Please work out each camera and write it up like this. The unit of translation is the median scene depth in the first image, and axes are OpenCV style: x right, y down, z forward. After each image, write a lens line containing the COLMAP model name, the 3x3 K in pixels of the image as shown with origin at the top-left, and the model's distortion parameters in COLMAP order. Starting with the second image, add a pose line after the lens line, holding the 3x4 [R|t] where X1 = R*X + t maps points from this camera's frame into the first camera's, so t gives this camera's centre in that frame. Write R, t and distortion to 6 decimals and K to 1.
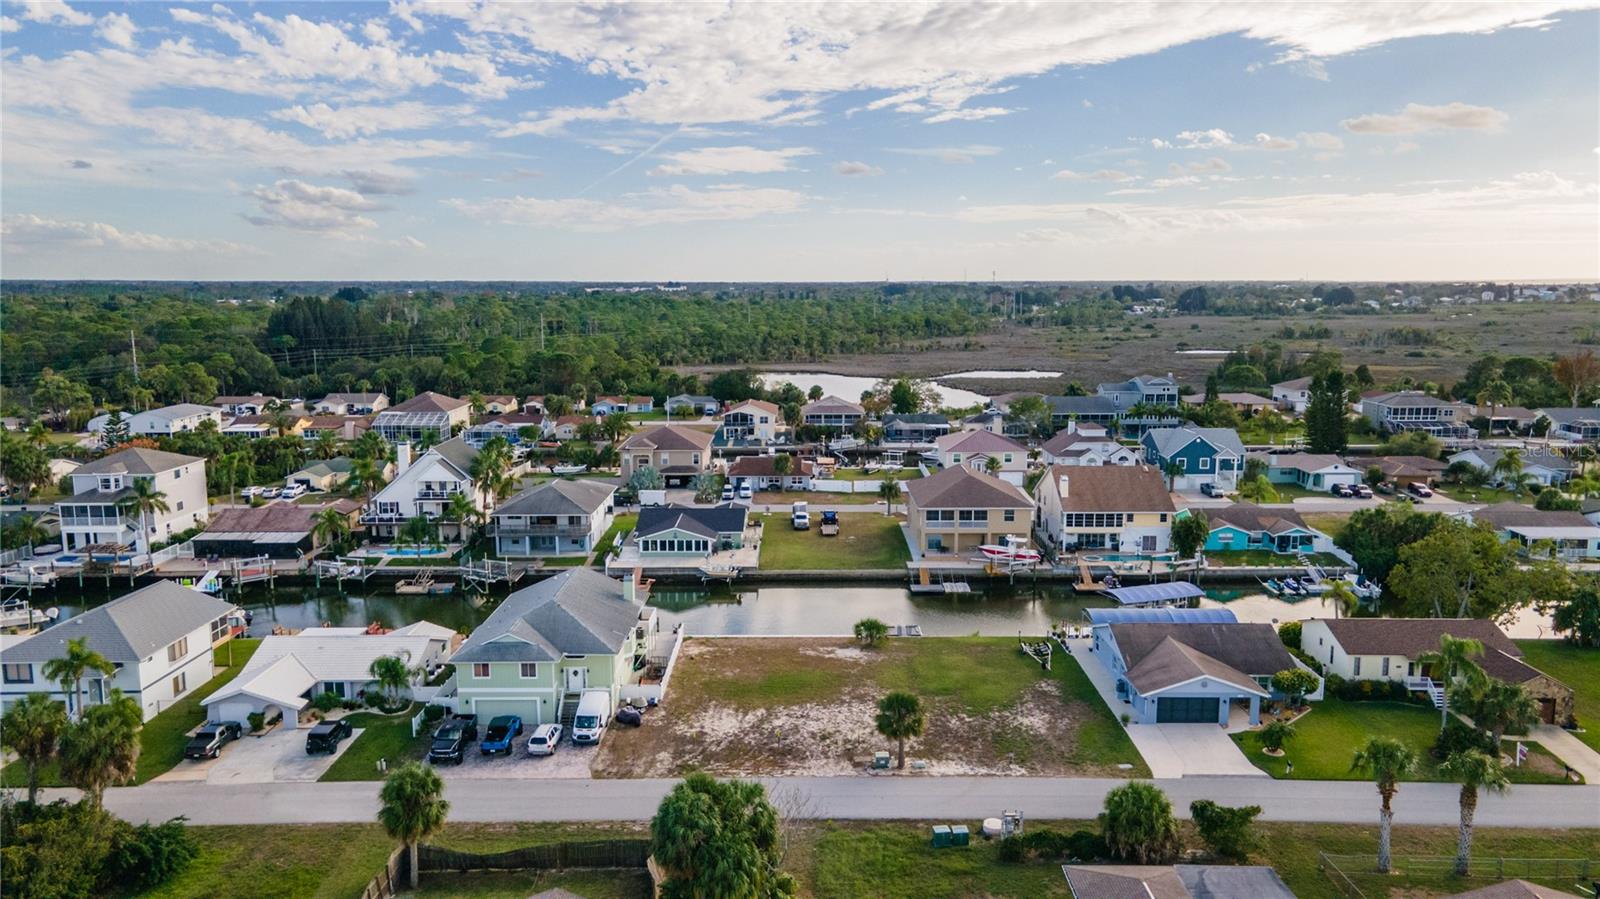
lens RADIAL K [[1162.5, 0, 802.4], [0, 1162.5, 454.3], [0, 0, 1]] dist [0.039962, 0.004269]
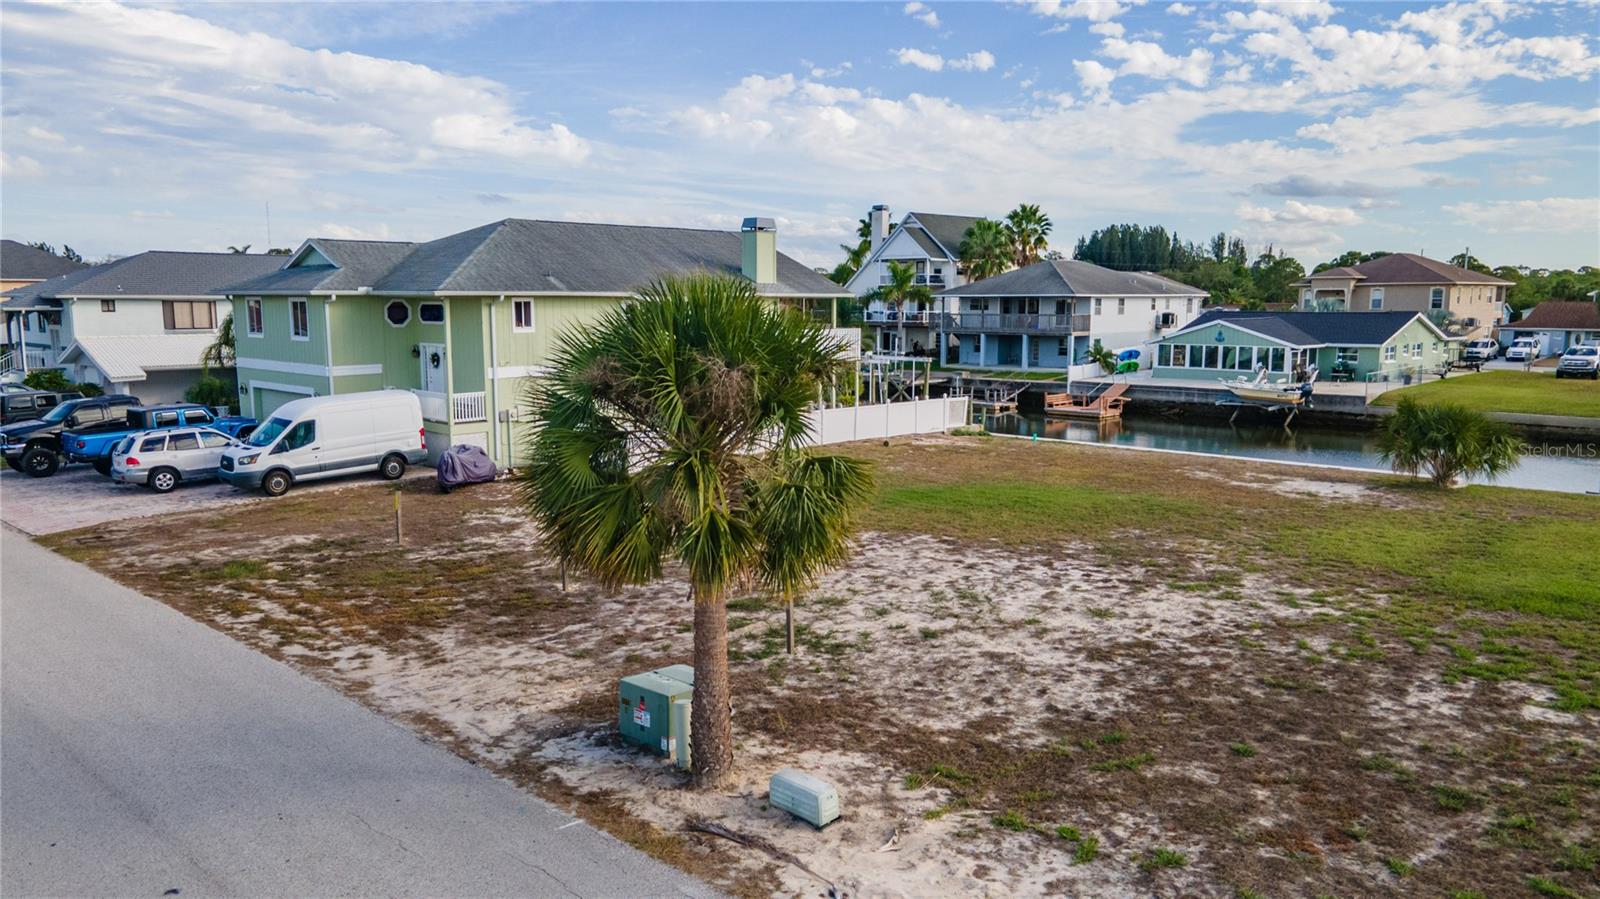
lens RADIAL K [[1162.5, 0, 802.4], [0, 1162.5, 454.3], [0, 0, 1]] dist [0.039962, 0.004269]
pose [[0.719004, 0.096034, -0.688339, 0.120165], [-0.106130, 0.993963, 0.027816, 0.131808], [0.686855, 0.053053, 0.724856, 0.537139]]
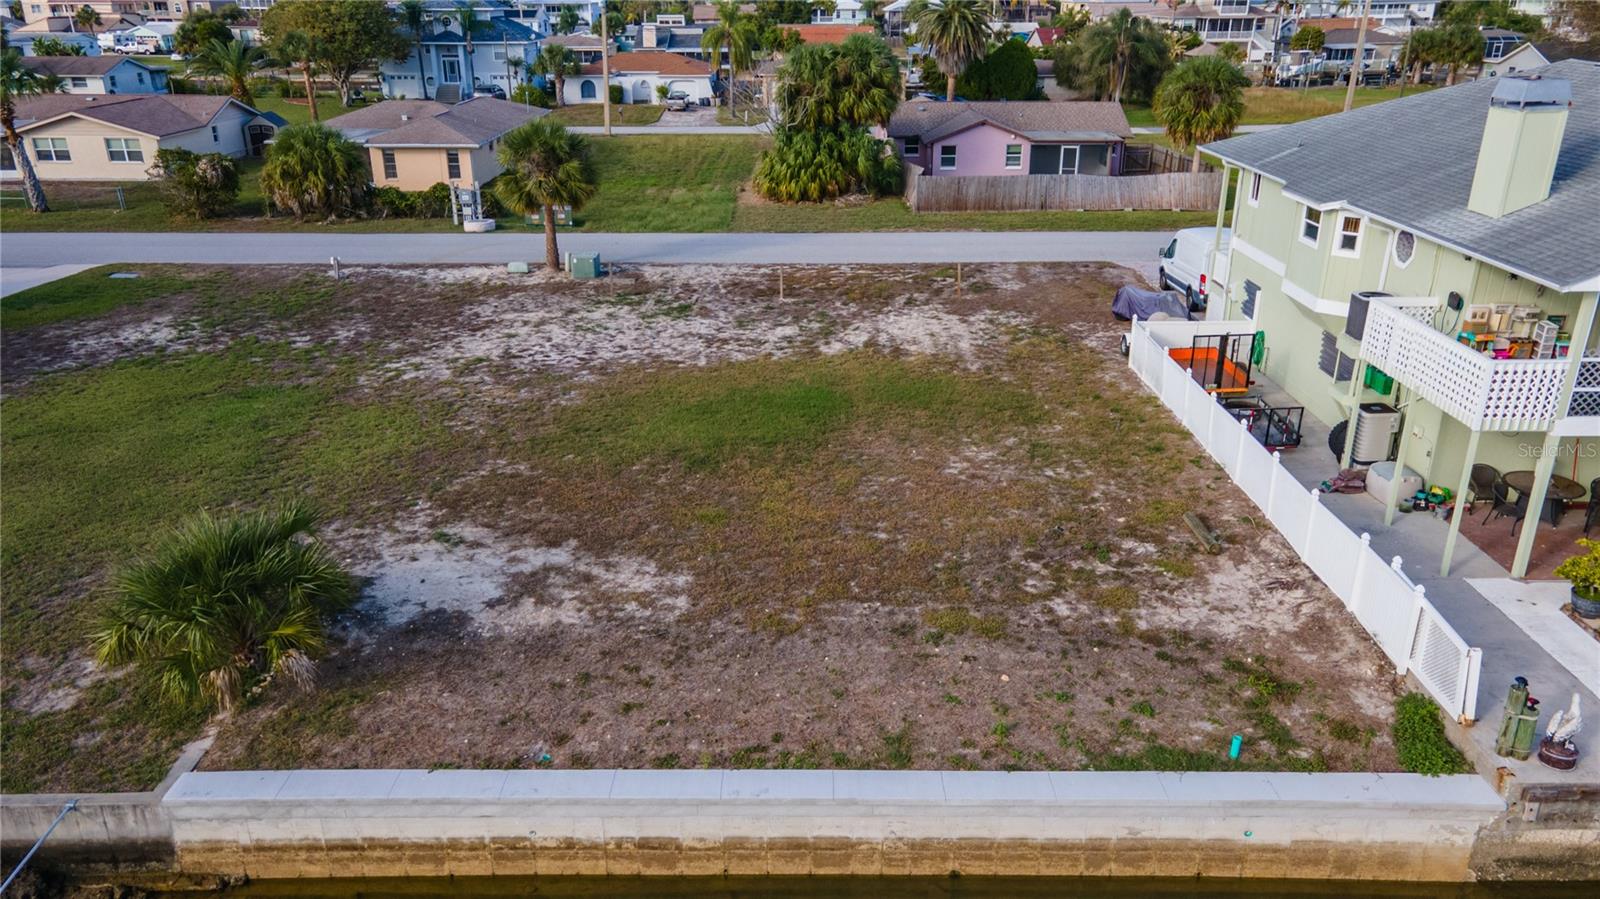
lens RADIAL K [[1162.5, 0, 802.4], [0, 1162.5, 454.3], [0, 0, 1]] dist [0.039962, 0.004269]
pose [[-0.999945, 0.009391, -0.004571, -0.016311], [0.005798, 0.863126, 0.504956, 0.041722], [0.008687, 0.504902, -0.863133, 0.911852]]
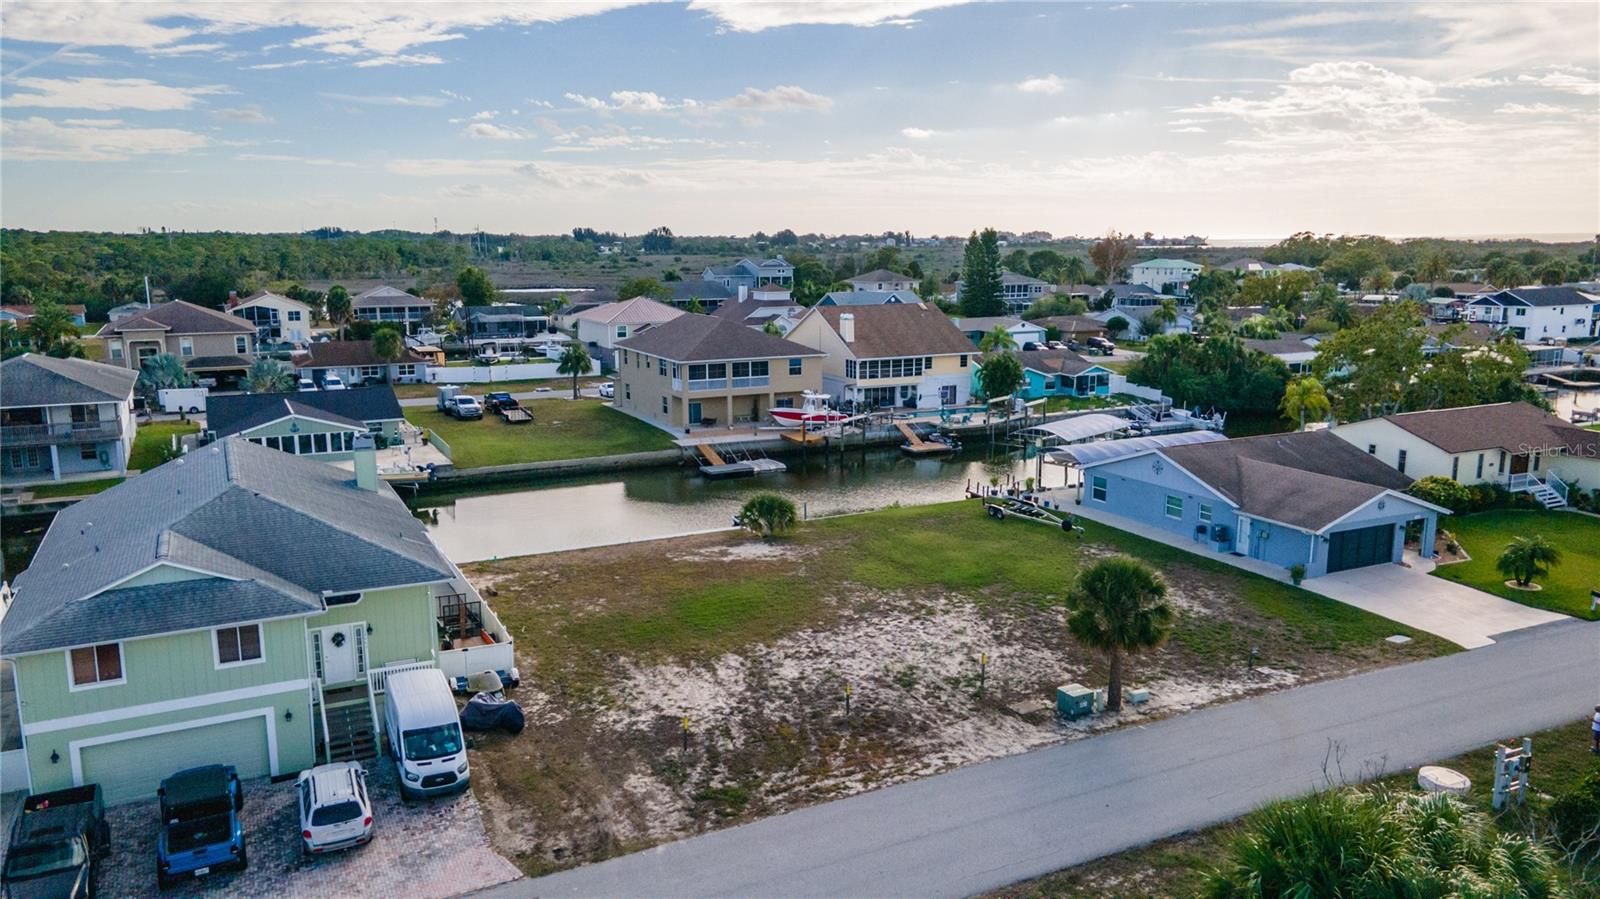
lens RADIAL K [[1162.5, 0, 802.4], [0, 1162.5, 454.3], [0, 0, 1]] dist [0.039962, 0.004269]
pose [[0.890252, -0.082463, 0.447942, -0.154840], [0.066887, 0.996481, 0.050510, 0.074101], [-0.450531, -0.015005, 0.892635, 0.365628]]
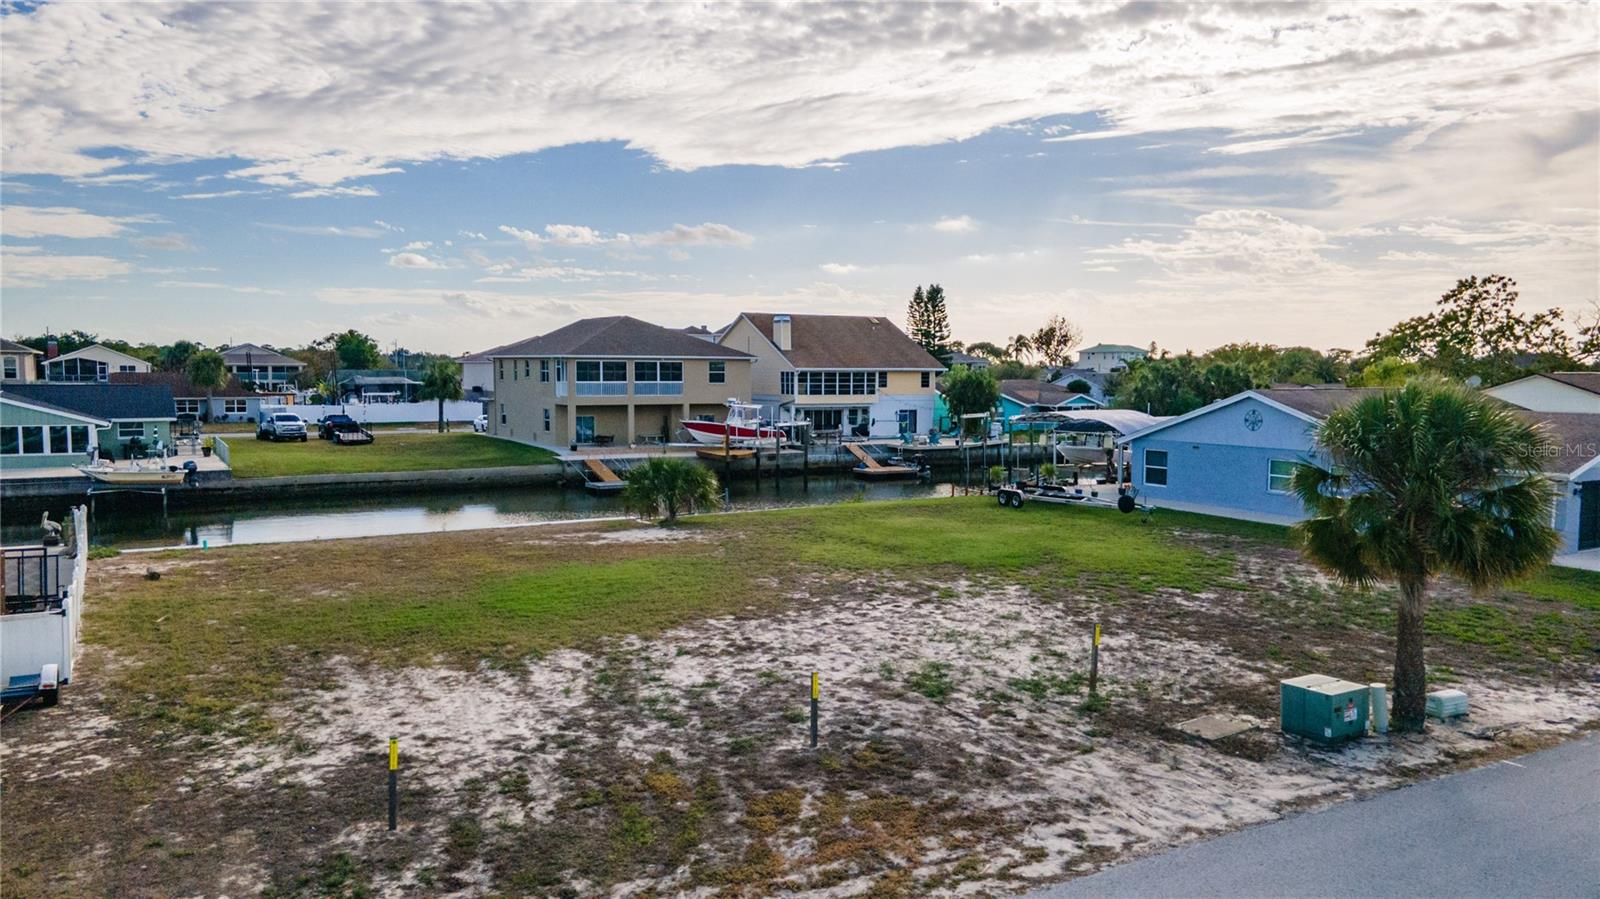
lens RADIAL K [[1162.5, 0, 802.4], [0, 1162.5, 454.3], [0, 0, 1]] dist [0.039962, 0.004269]
pose [[0.860552, -0.030515, 0.508448, -0.079914], [0.068020, 0.996148, -0.055339, 0.132810], [-0.504801, 0.082207, 0.859312, 0.517106]]
